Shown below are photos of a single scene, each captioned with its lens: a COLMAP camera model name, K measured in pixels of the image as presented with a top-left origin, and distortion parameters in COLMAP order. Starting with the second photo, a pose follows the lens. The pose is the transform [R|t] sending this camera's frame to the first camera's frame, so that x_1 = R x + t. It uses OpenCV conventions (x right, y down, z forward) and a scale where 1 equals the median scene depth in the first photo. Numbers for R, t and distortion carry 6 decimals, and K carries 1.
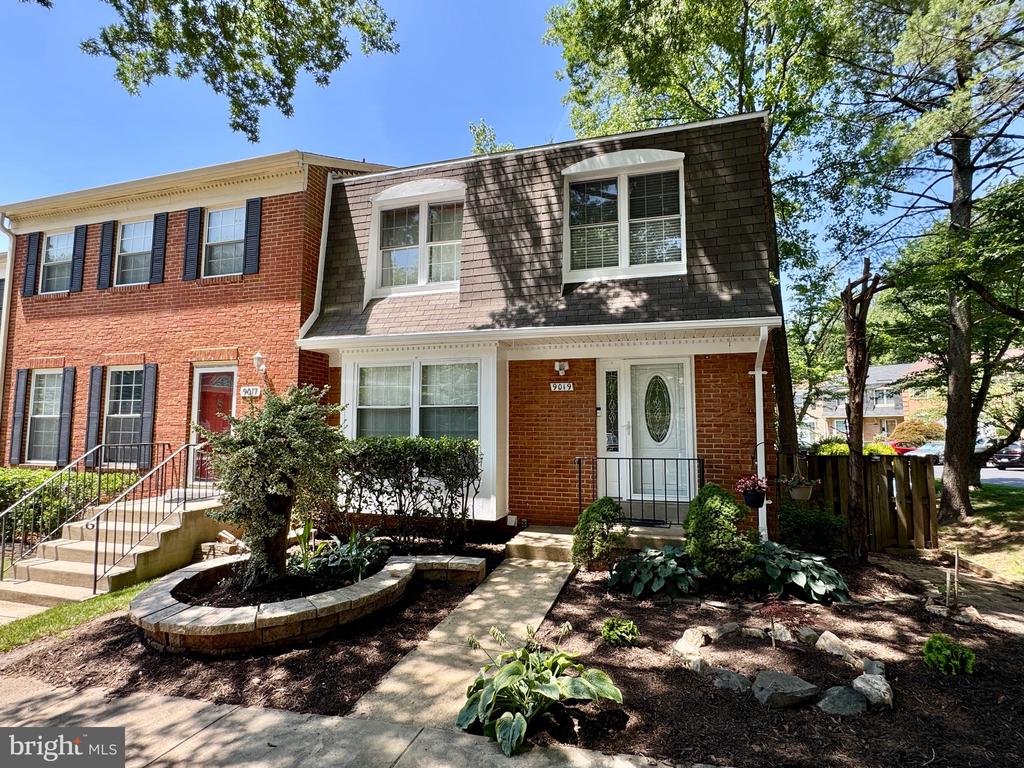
lens RADIAL K [[521.2, 0, 510.8], [0, 521.2, 385.9], [0, 0, 1]] dist [-0.014184, 0.003576]
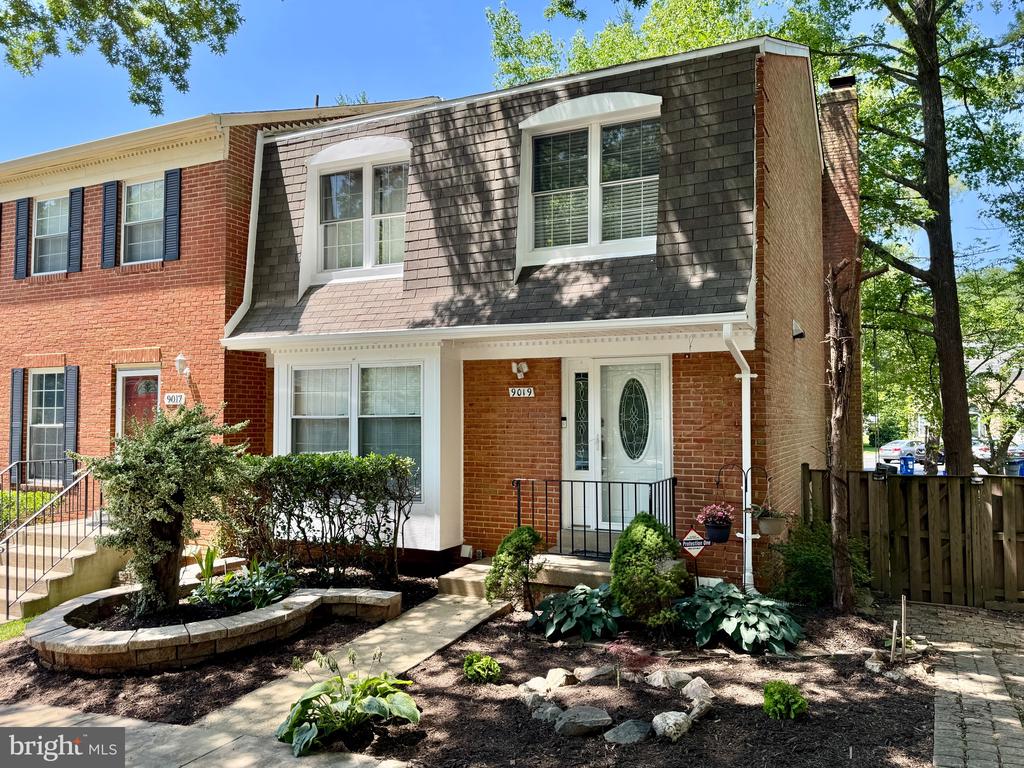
lens RADIAL K [[767.1, 0, 515.9], [0, 767.1, 394.2], [0, 0, 1]] dist [0.022948, -0.041577]
pose [[0.990085, -0.010244, -0.140094, 0.270324], [0.017285, 0.998643, 0.049132, -0.056820], [0.139400, -0.051067, 0.988919, -0.210995]]
